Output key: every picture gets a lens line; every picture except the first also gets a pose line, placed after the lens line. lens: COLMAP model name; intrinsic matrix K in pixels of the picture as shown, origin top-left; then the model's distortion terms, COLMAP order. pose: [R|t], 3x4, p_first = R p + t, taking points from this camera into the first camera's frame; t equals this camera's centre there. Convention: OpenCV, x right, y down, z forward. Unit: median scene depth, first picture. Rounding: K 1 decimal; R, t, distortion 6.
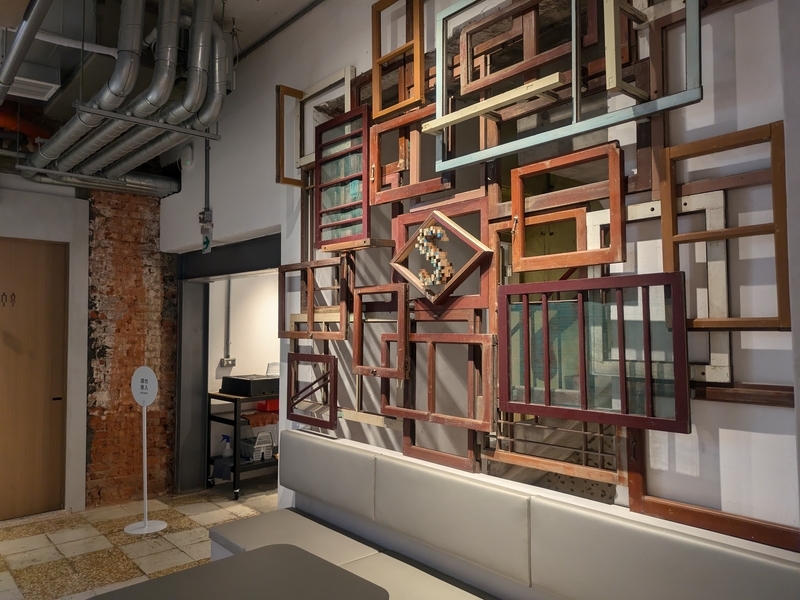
lens RADIAL K [[596.0, 0, 400.0], [0, 596.0, 300.0], [0, 0, 1]] dist [0.008239, 0.001227]
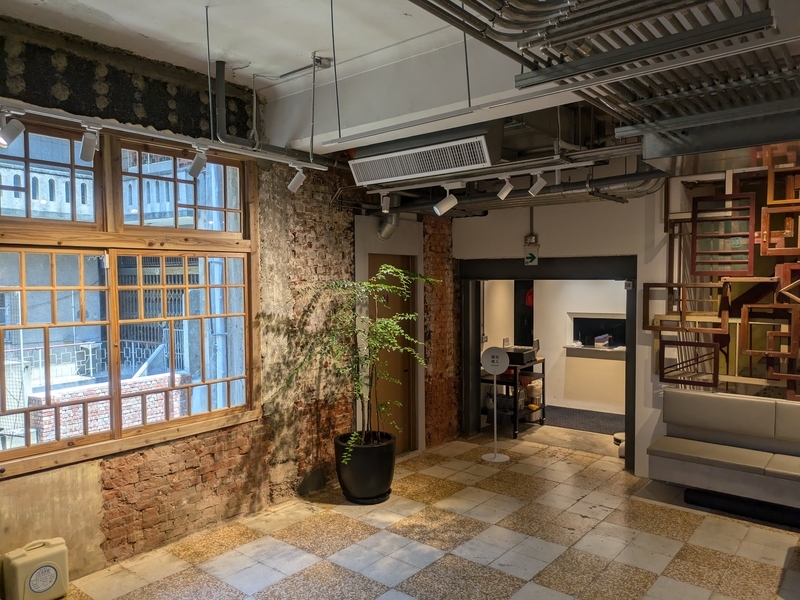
lens RADIAL K [[584.8, 0, 400.0], [0, 584.8, 300.0], [0, 0, 1]] dist [-0.000037, -0.000011]
pose [[0.989617, -0.013048, 0.143134, -0.846166], [0.002252, 0.997156, 0.075326, -0.103774], [-0.143710, -0.074222, 0.986833, -0.324424]]
